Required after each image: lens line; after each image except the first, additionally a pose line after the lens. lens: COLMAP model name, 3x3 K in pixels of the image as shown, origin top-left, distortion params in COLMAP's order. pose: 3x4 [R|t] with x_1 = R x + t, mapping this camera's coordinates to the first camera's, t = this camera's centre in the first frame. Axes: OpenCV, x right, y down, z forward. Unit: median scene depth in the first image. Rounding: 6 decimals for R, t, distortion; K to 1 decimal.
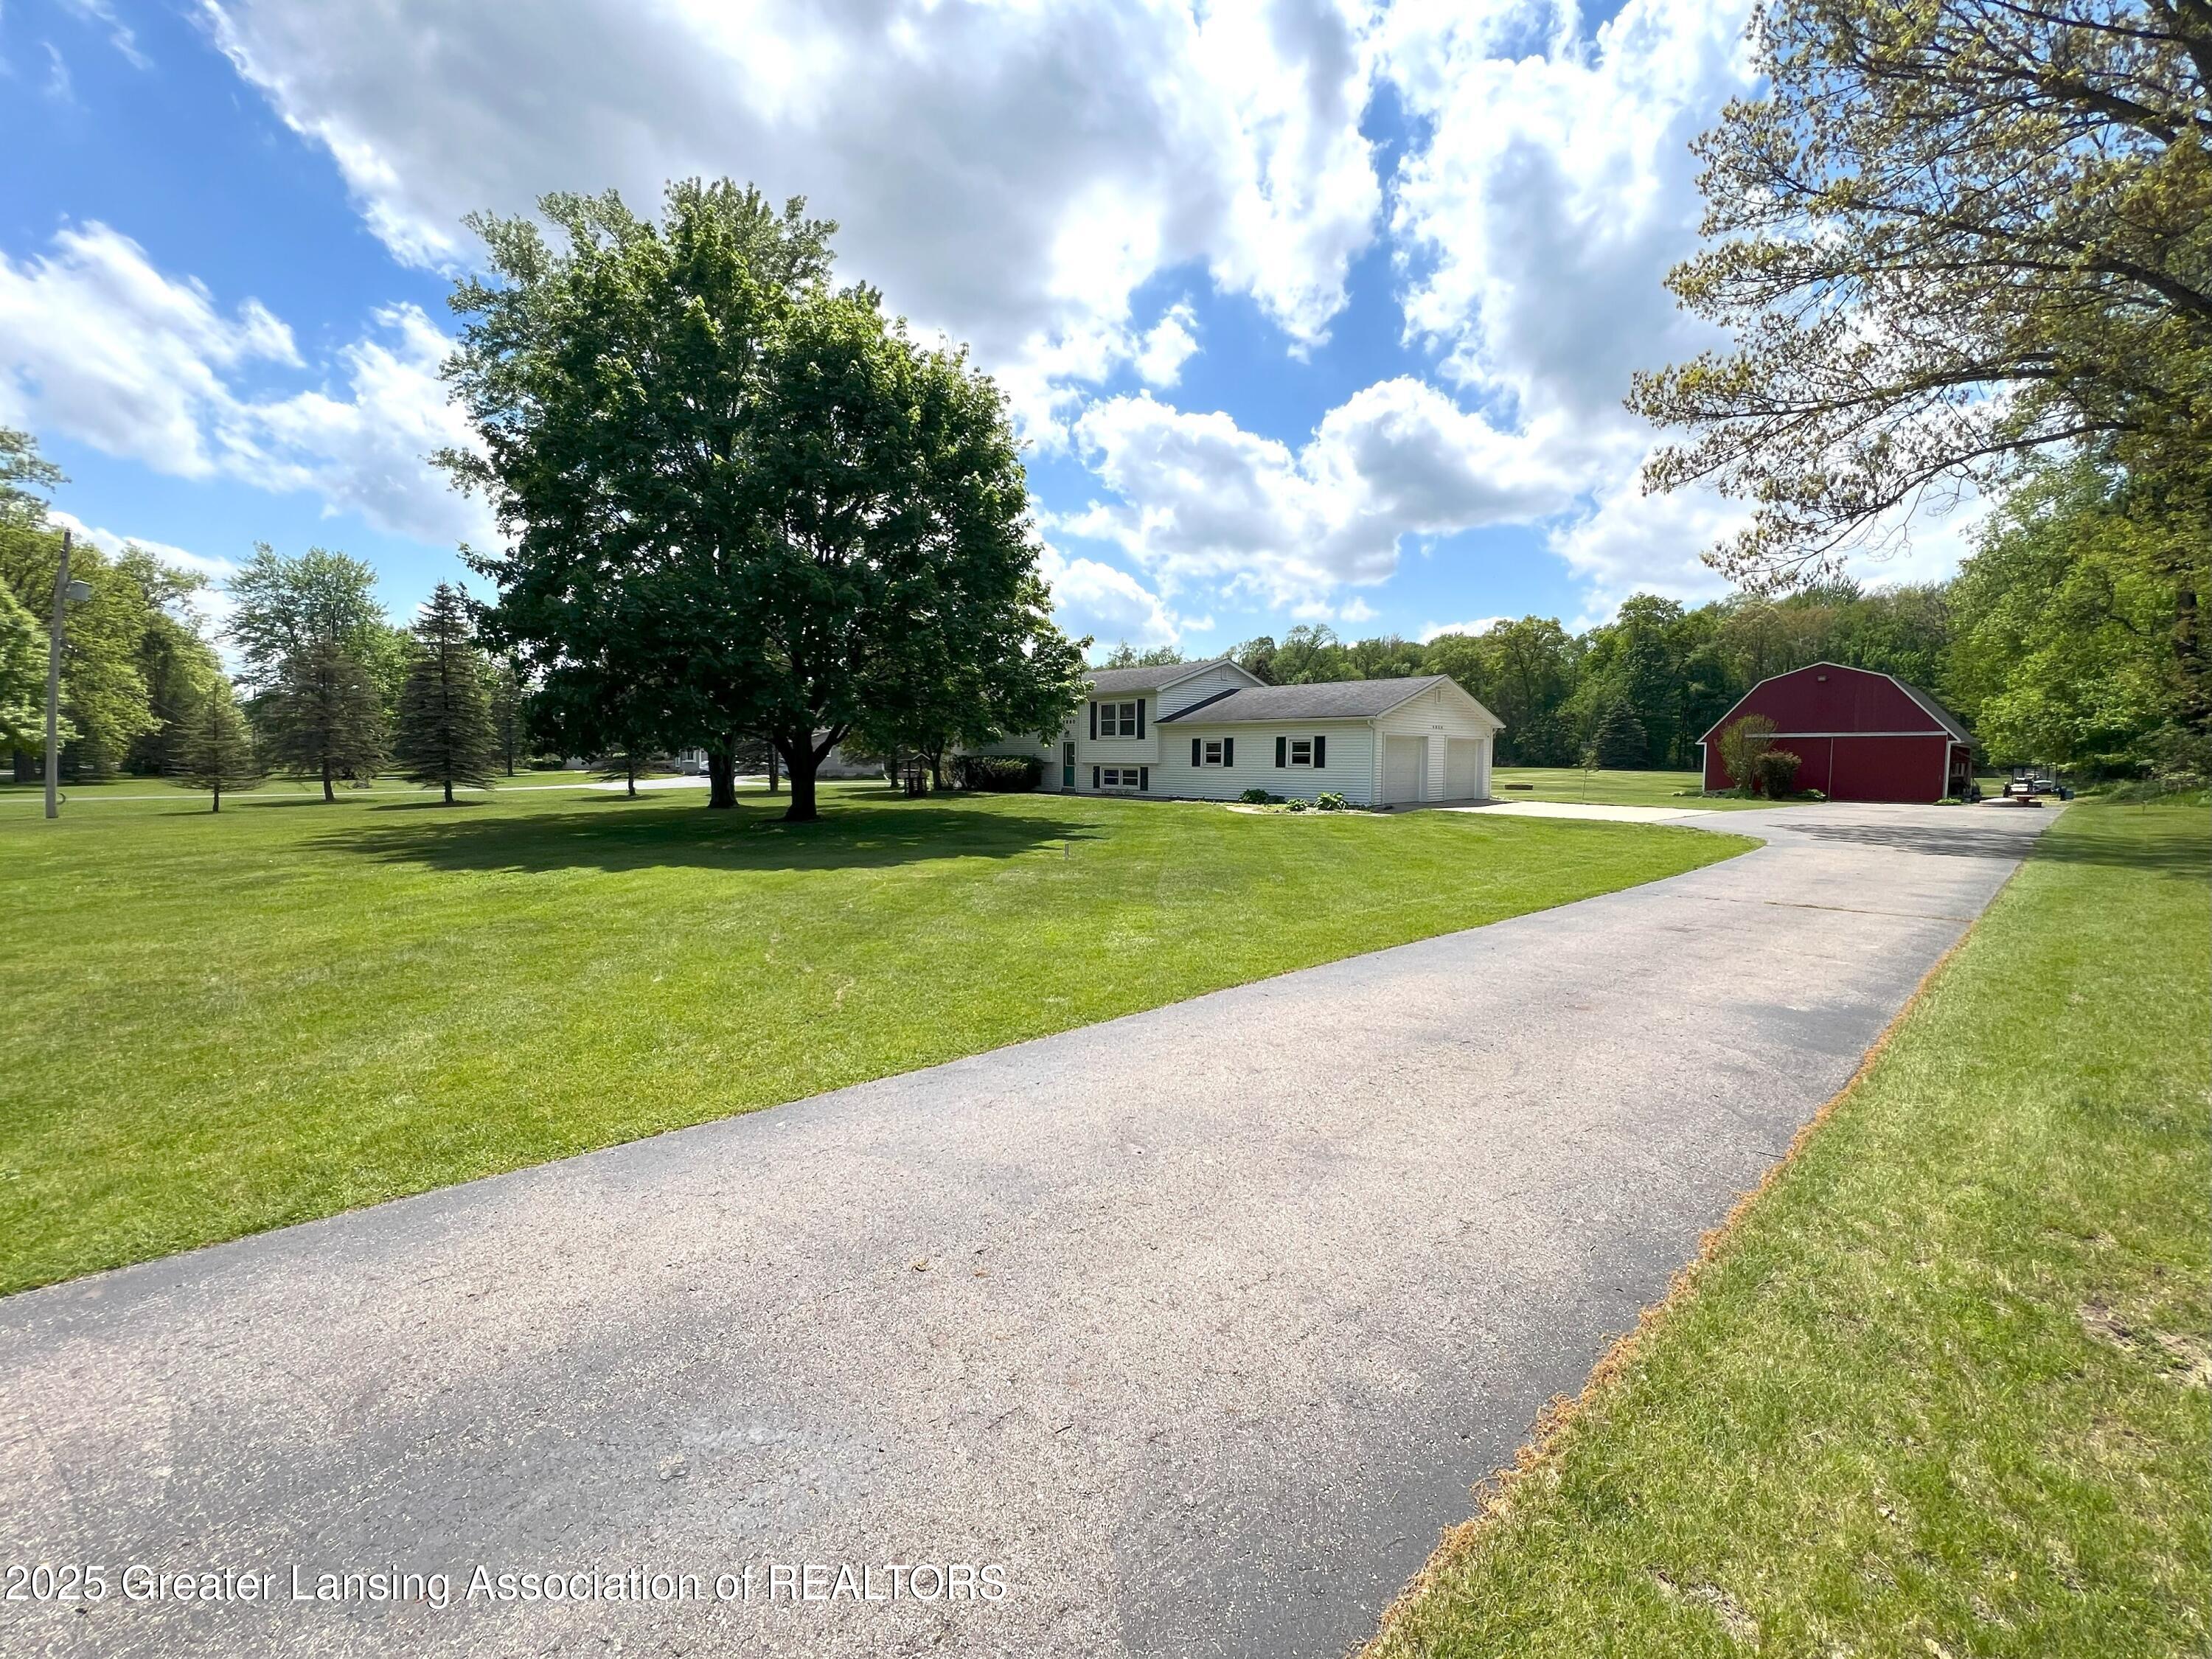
lens RADIAL K [[871.8, 0, 1074.2], [0, 871.8, 838.3], [0, 0, 1]] dist [-0.002699, 0.000535]
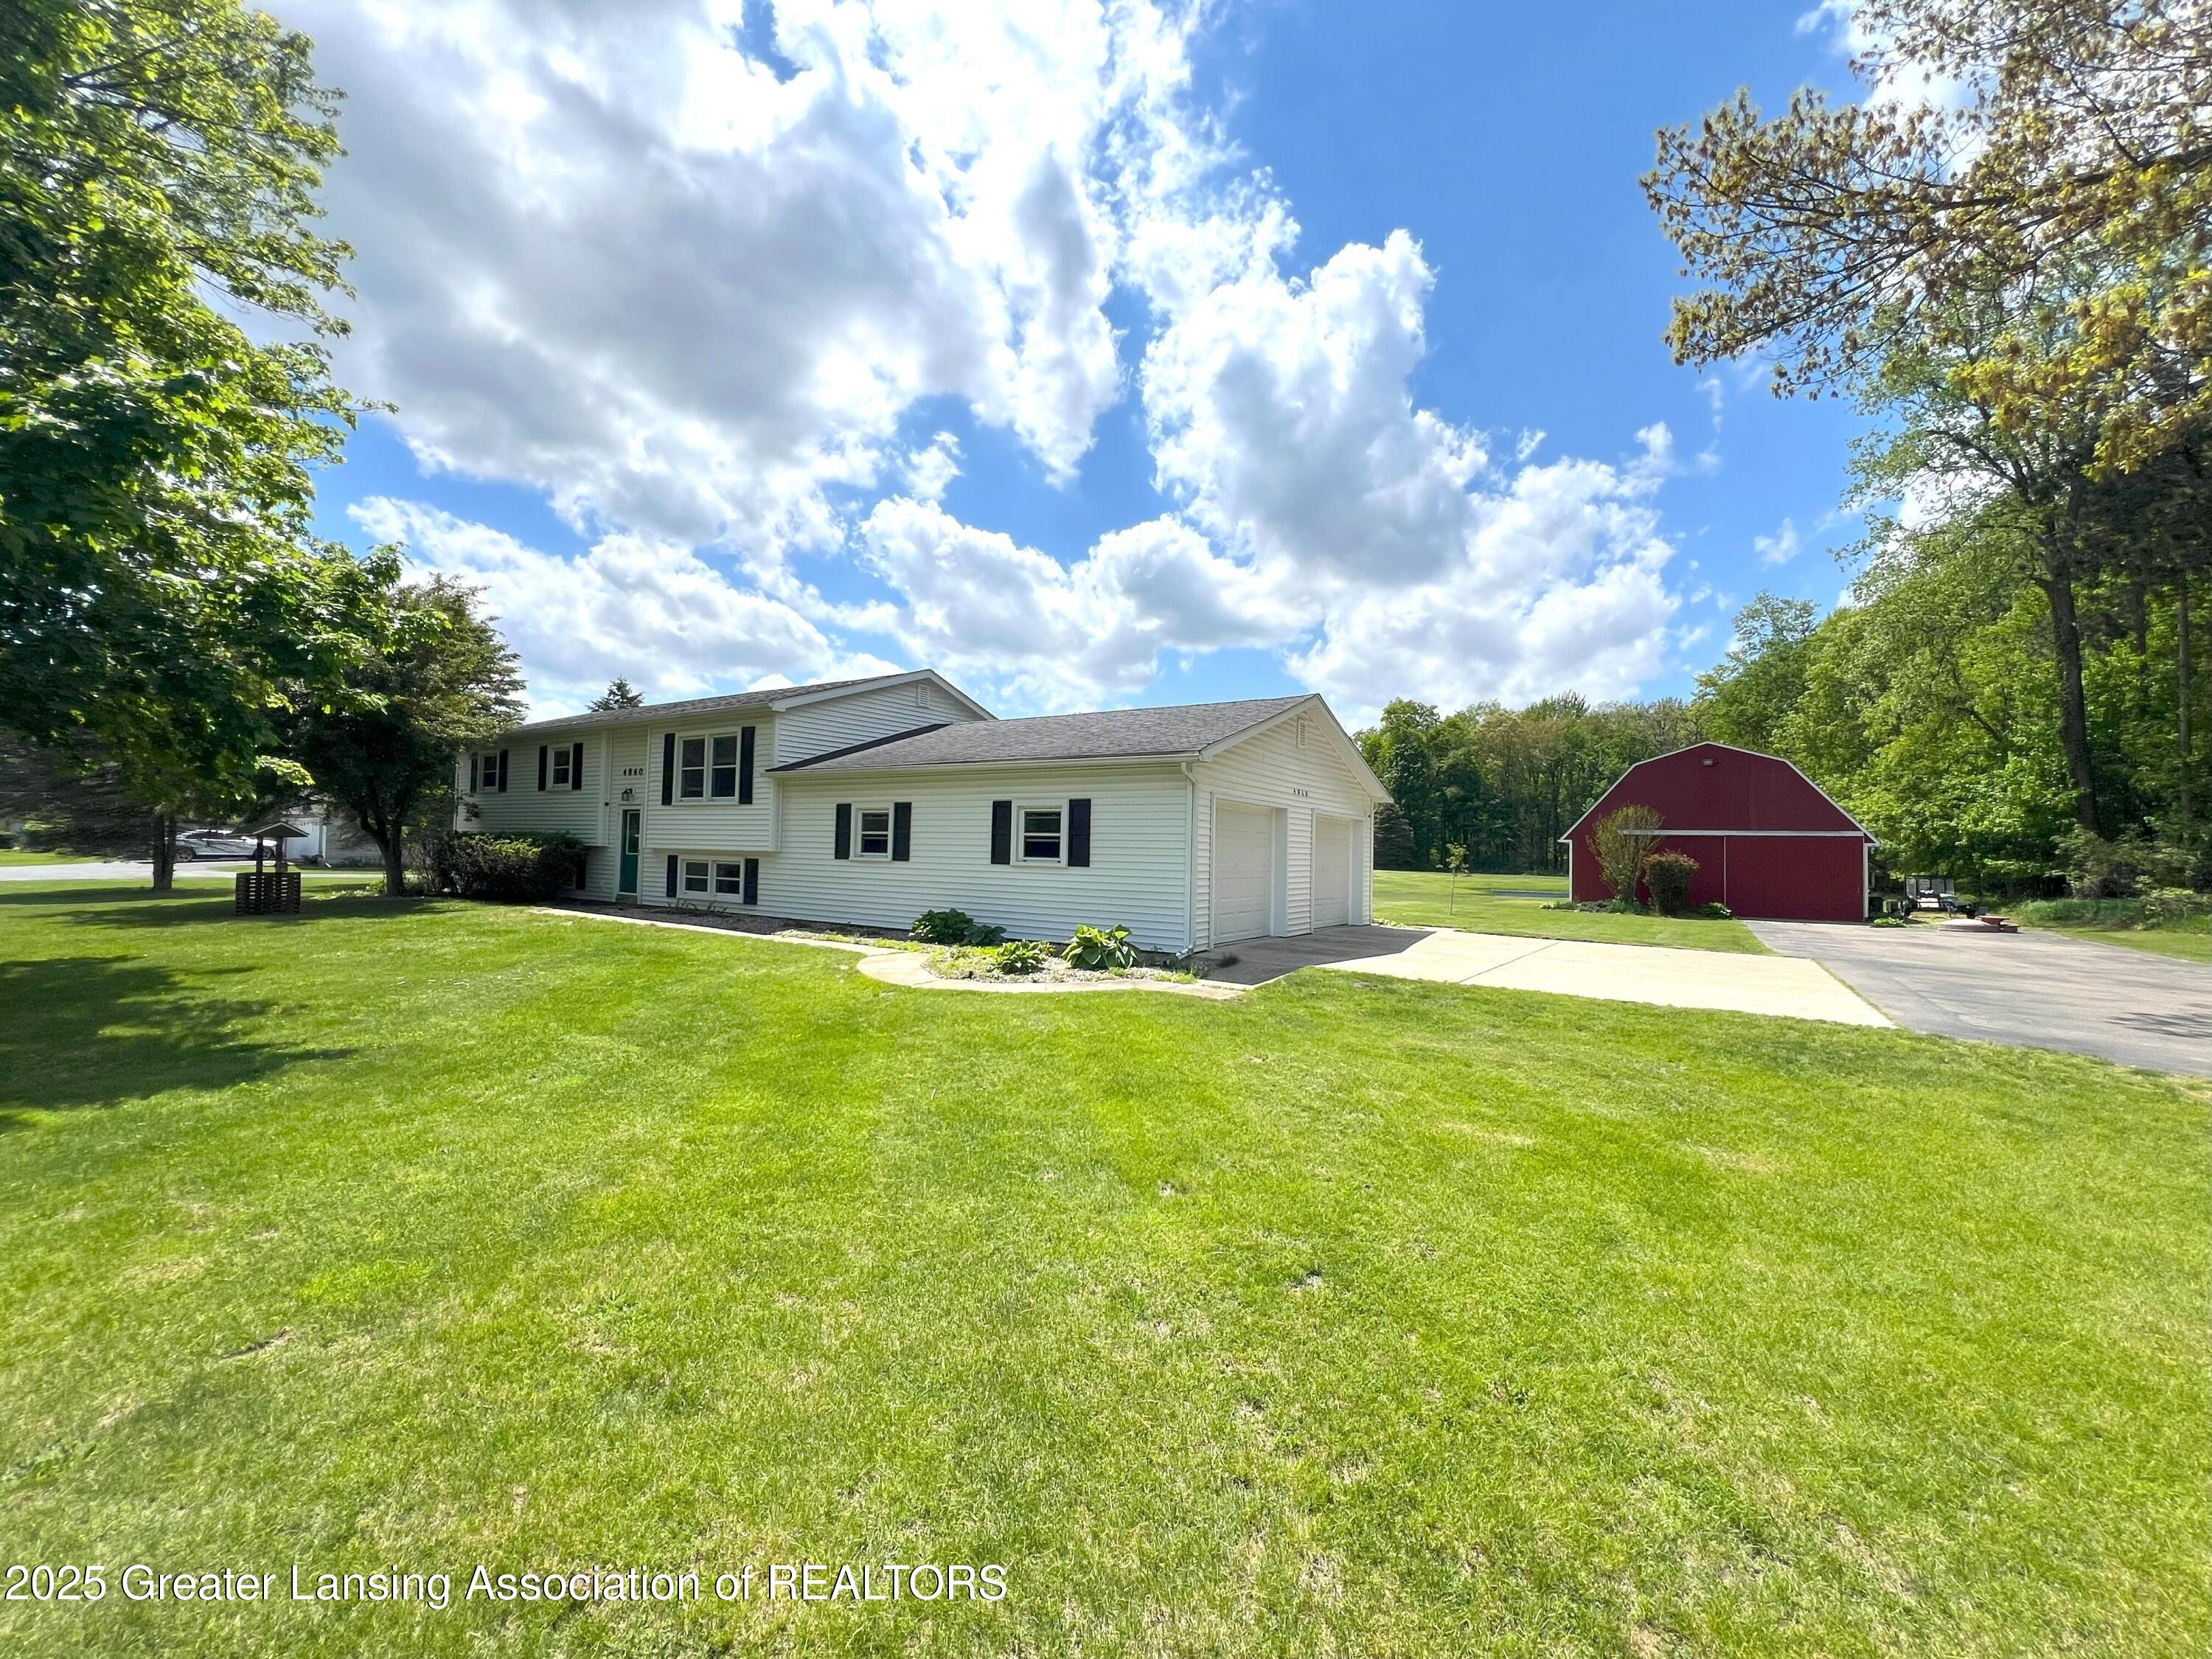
lens RADIAL K [[871.8, 0, 1060.8], [0, 871.8, 828.4], [0, 0, 1]] dist [-0.002699, 0.000535]
pose [[0.971399, 0.026291, 0.235995, 0.130557], [0.002272, 0.992777, -0.119953, -0.036085], [-0.237444, 0.117059, 0.964322, 0.443486]]
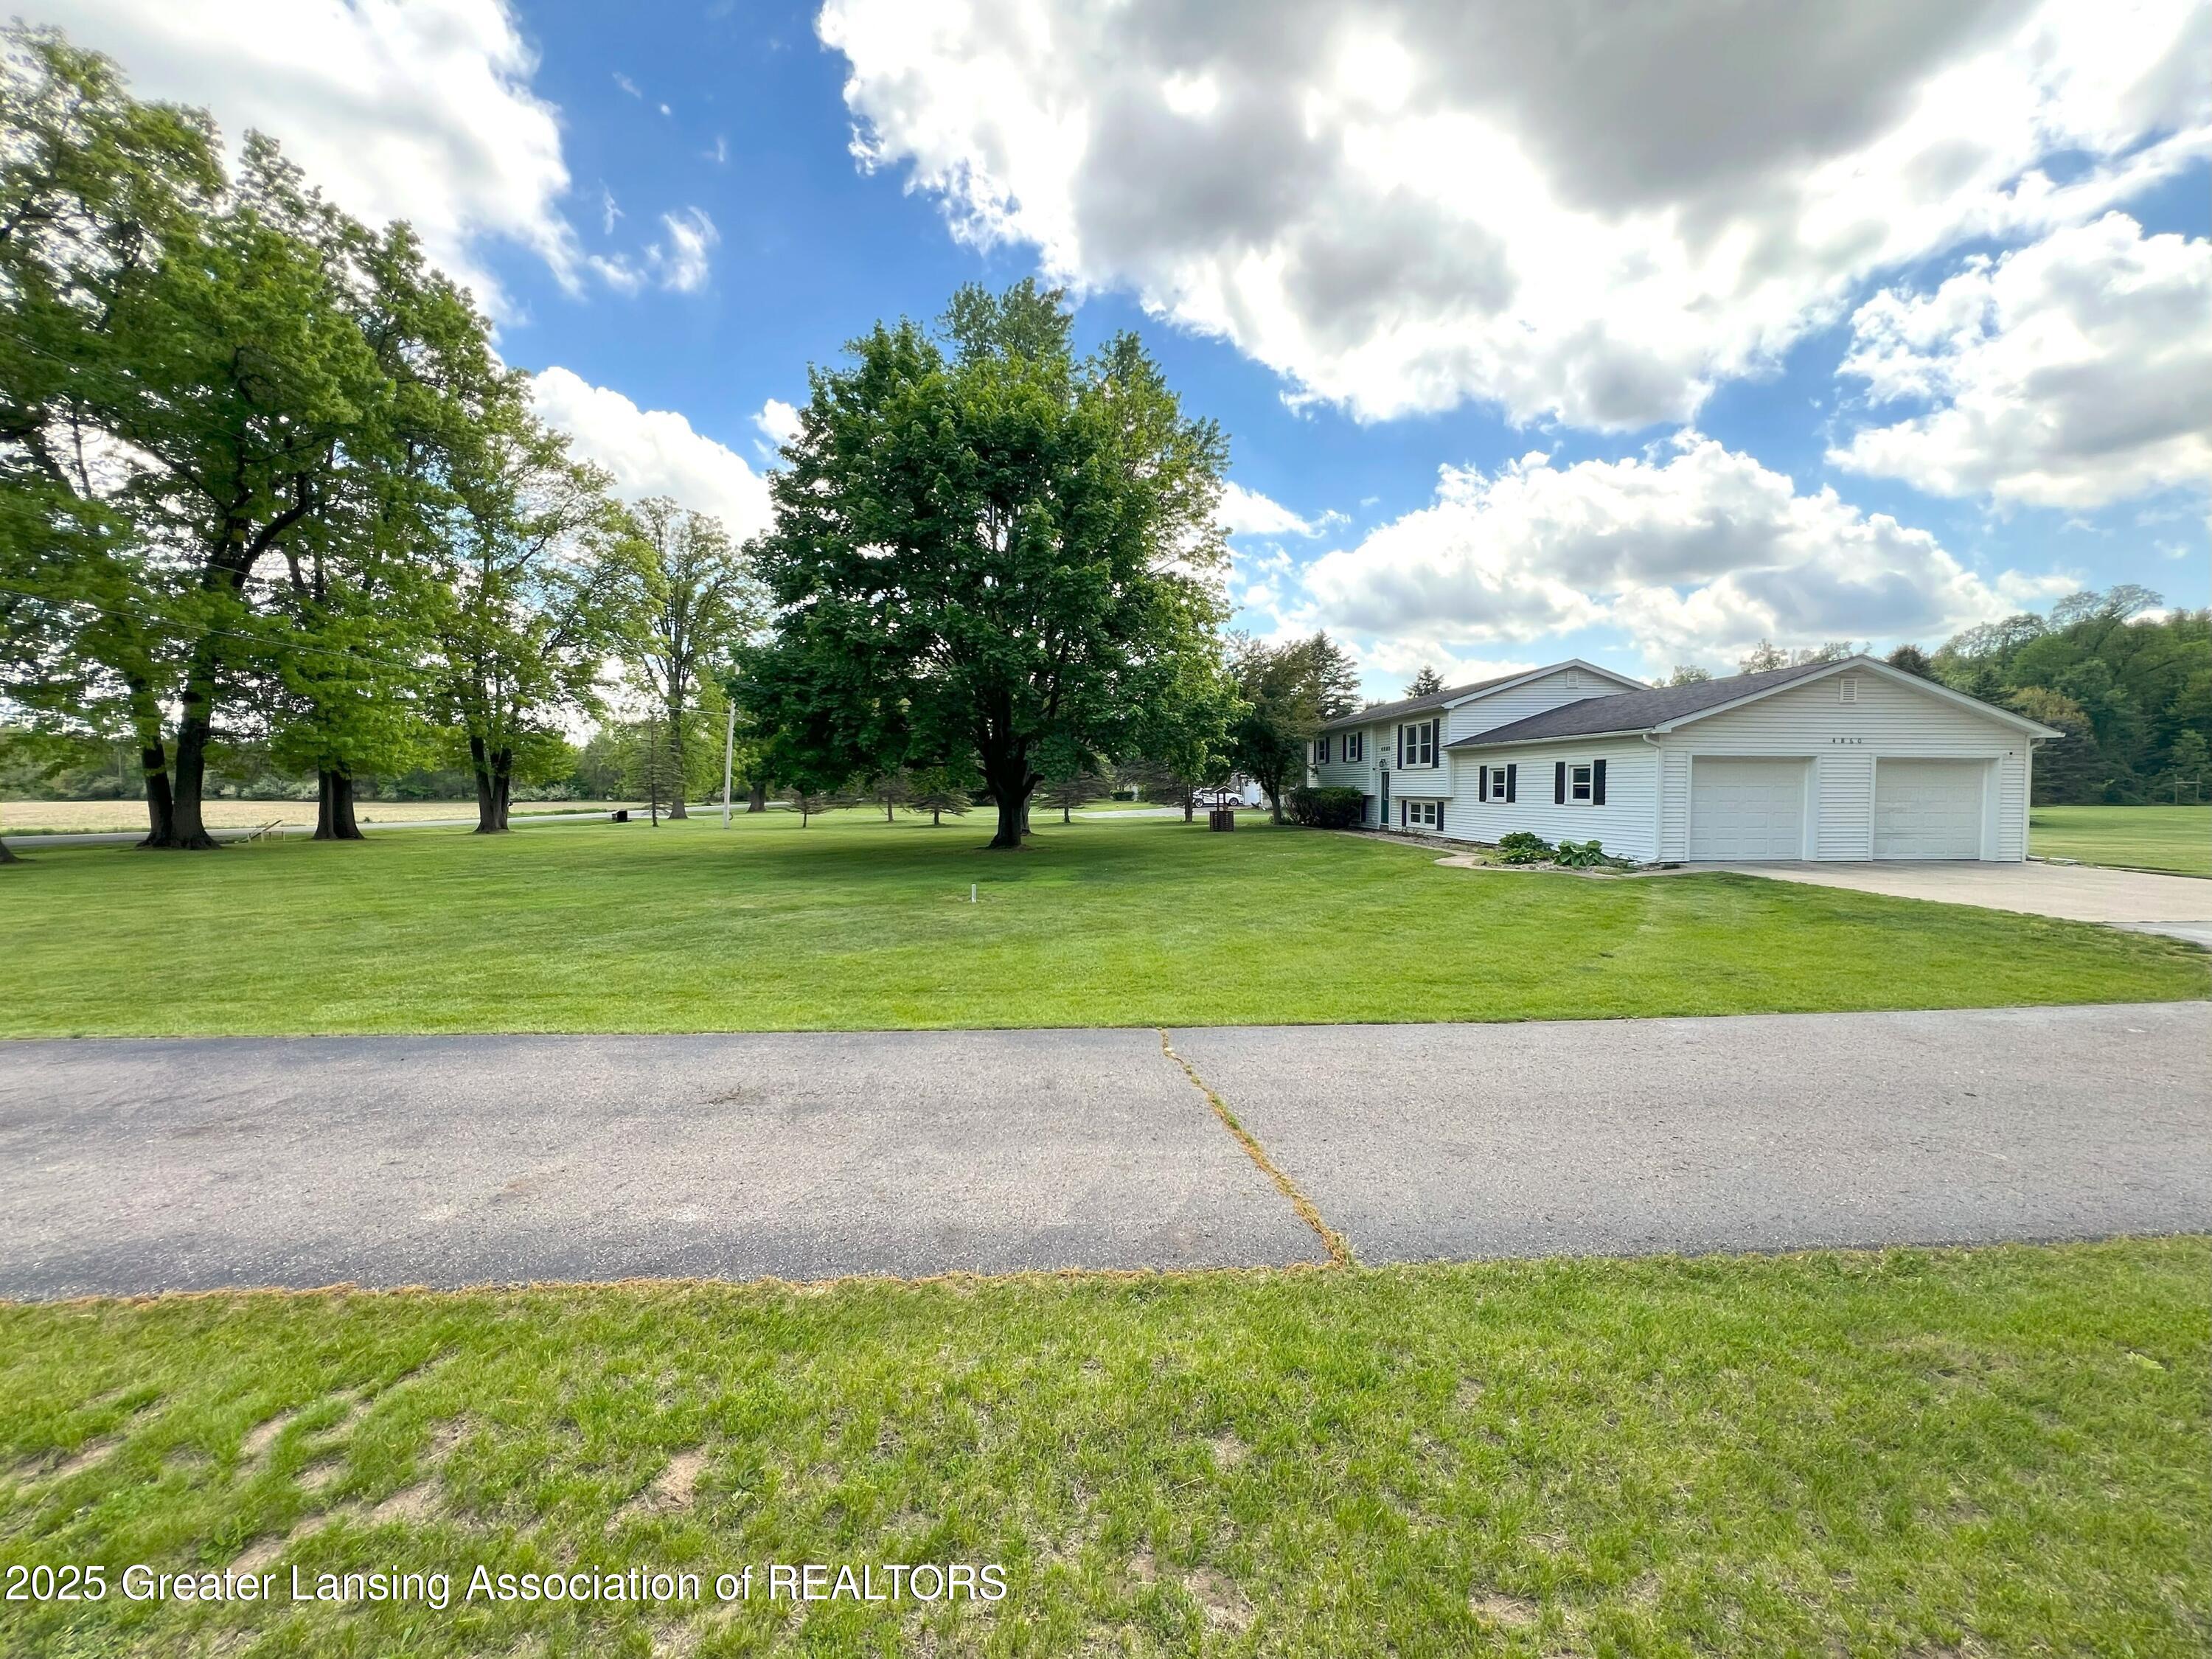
lens RADIAL K [[871.8, 0, 1113.4], [0, 871.8, 816.3], [0, 0, 1]] dist [-0.002699, 0.000535]
pose [[0.792125, 0.017655, -0.610104, 0.321383], [-0.056659, 0.997392, -0.044700, -0.014308], [0.607724, 0.069976, 0.791059, 0.169934]]
